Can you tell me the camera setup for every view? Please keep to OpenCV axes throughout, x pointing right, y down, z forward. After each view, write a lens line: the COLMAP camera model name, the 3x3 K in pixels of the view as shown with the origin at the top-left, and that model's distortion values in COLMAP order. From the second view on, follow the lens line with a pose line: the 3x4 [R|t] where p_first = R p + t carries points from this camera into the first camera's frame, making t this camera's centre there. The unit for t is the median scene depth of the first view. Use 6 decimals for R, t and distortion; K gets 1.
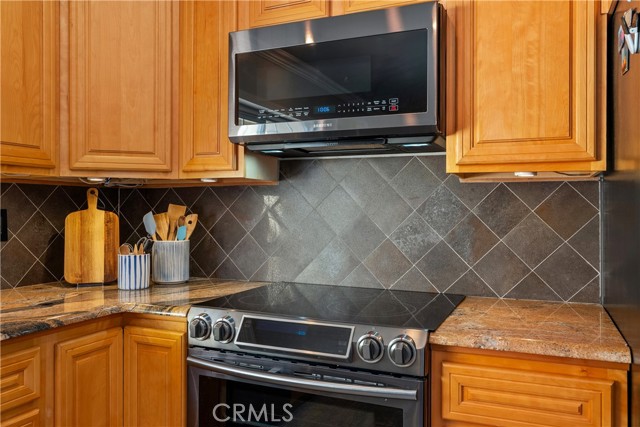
lens RADIAL K [[515.8, 0, 319.6], [0, 515.8, 211.5], [0, 0, 1]] dist [-0.001862, -0.000245]
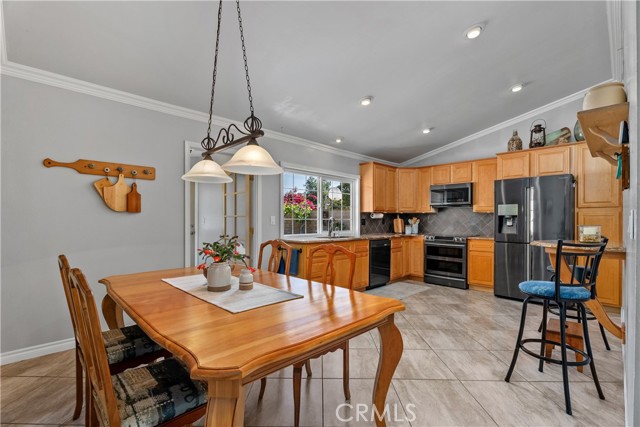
lens RADIAL K [[287.9, 0, 318.0], [0, 287.9, 218.6], [0, 0, 1]] dist [-0.001538, -0.002203]
pose [[0.918132, -0.001895, -0.396270, -0.051053], [0.000266, 0.999991, -0.004166, 0.010266], [0.396274, 0.003719, 0.918125, -2.062902]]
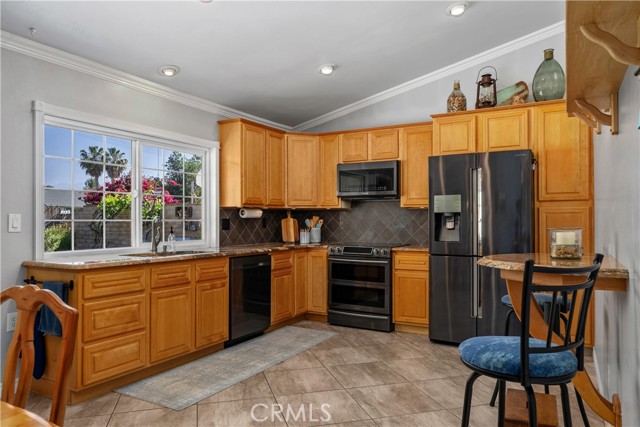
lens RADIAL K [[441.3, 0, 322.3], [0, 441.3, 212.8], [0, 0, 1]] dist [-0.025170, 0.013204]
pose [[0.993695, -0.006744, -0.111914, 0.042233], [0.004873, 0.999844, -0.016984, 0.010834], [0.112011, 0.016332, 0.993573, -1.670870]]
